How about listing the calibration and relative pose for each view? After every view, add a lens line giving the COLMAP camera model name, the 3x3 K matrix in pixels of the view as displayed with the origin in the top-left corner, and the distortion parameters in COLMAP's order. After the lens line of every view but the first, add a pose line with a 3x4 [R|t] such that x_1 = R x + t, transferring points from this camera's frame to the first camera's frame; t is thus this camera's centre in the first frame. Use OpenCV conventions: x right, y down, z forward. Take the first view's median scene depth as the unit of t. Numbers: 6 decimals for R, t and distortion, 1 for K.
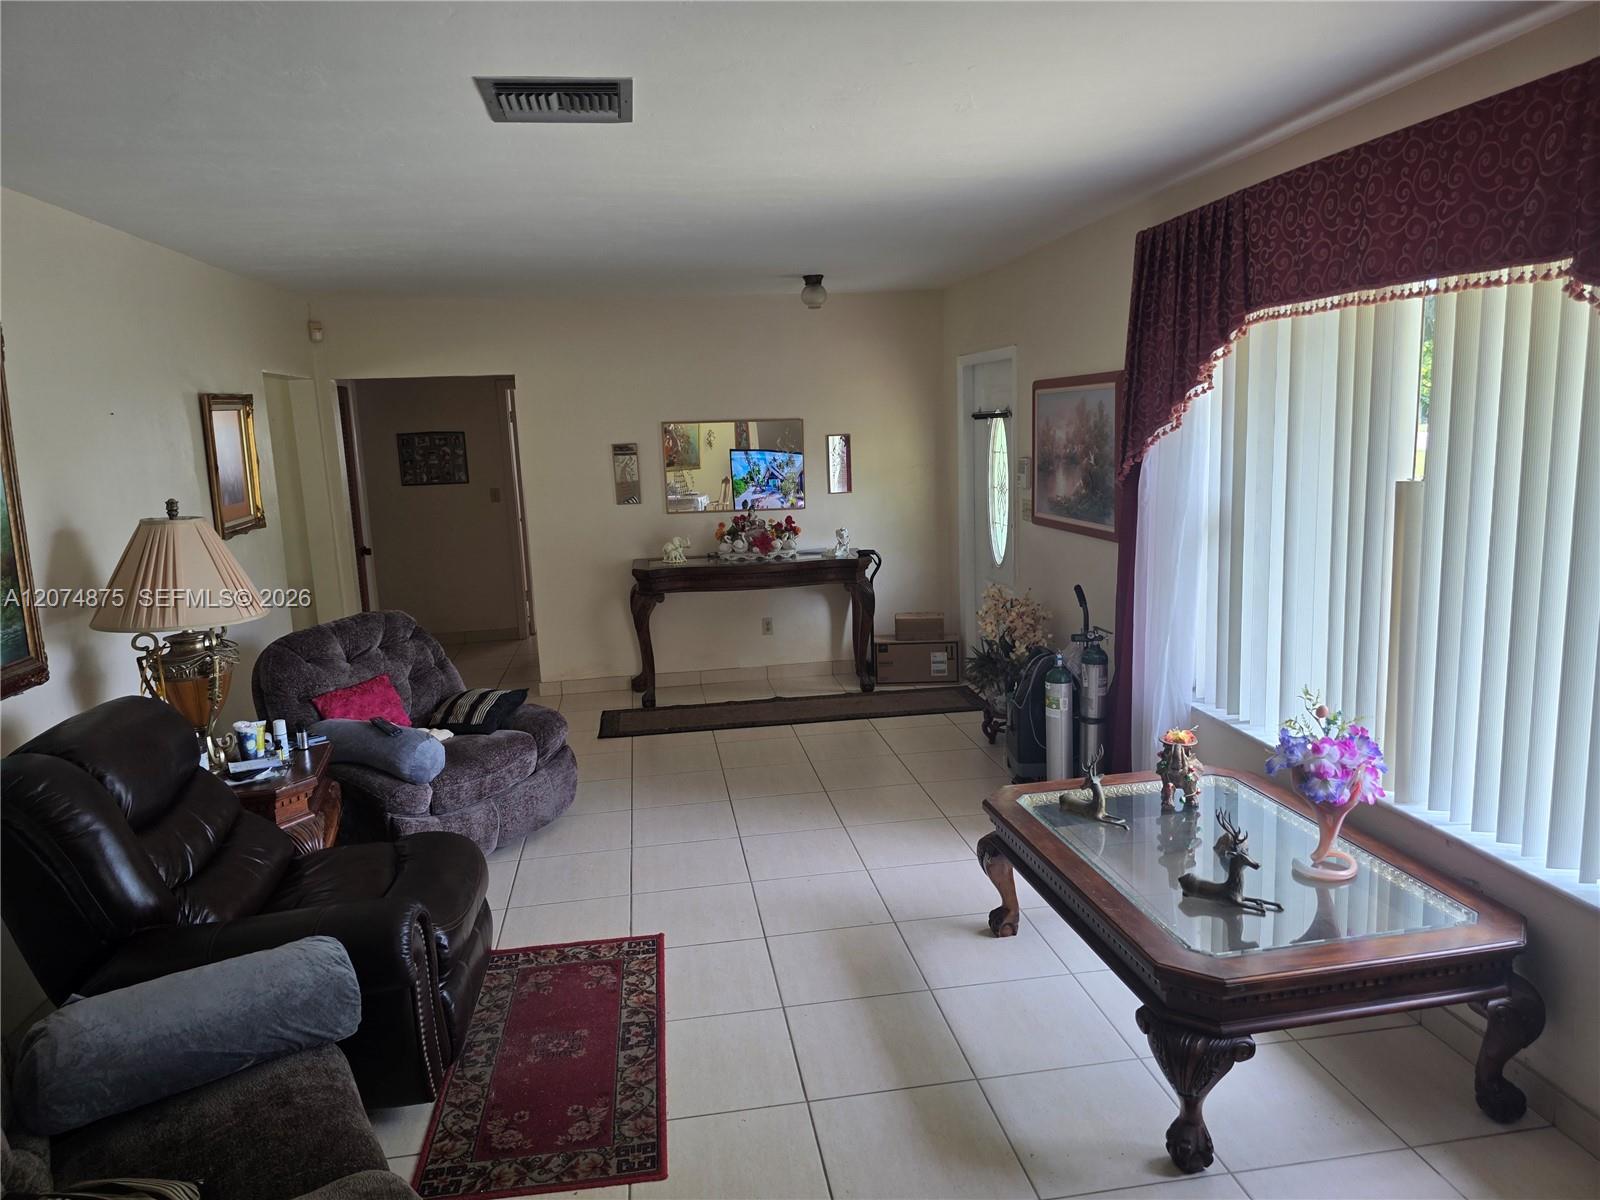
lens RADIAL K [[1083.2, 0, 801.0], [0, 1083.2, 598.2], [0, 0, 1]] dist [0.068354, -0.059267]
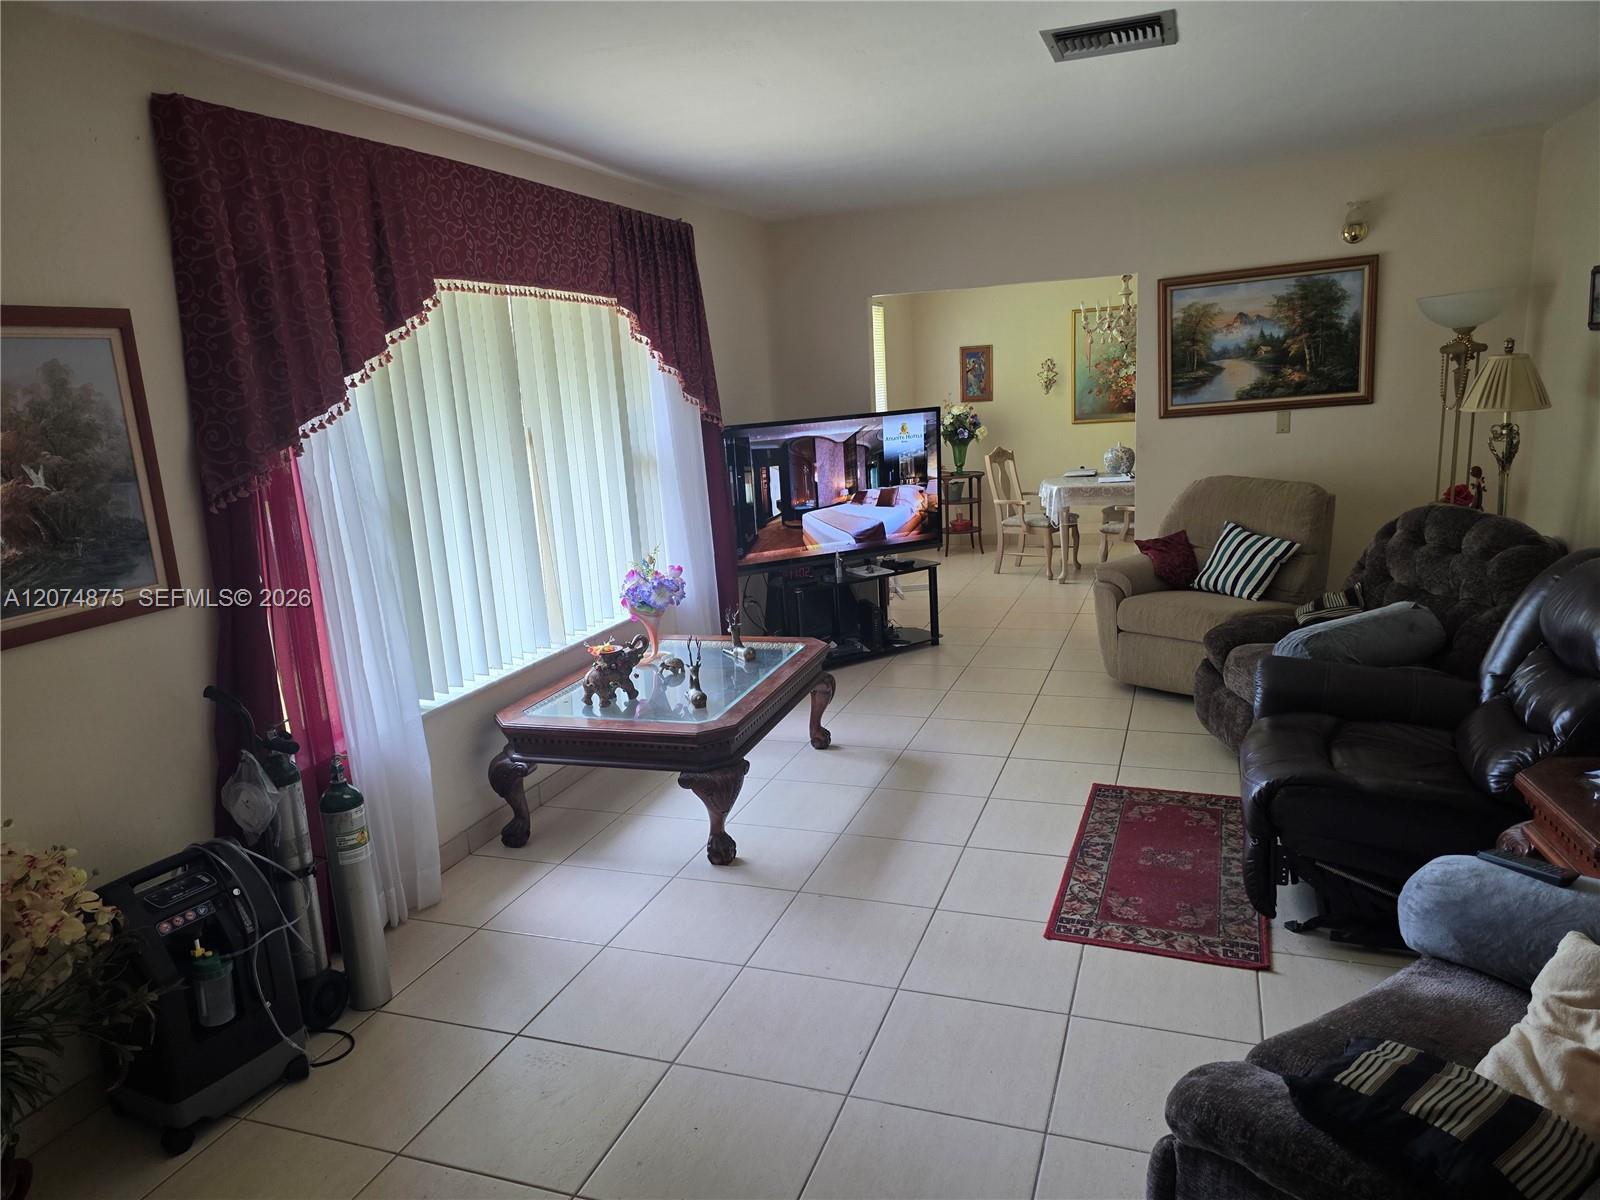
lens RADIAL K [[1083.2, 0, 808.2], [0, 1083.2, 612.5], [0, 0, 1]] dist [0.068354, -0.059267]
pose [[-0.874427, -0.012229, 0.485002, -0.430882], [0.172599, 0.926439, 0.334544, -0.273591], [-0.453416, 0.376246, -0.807993, 1.931343]]
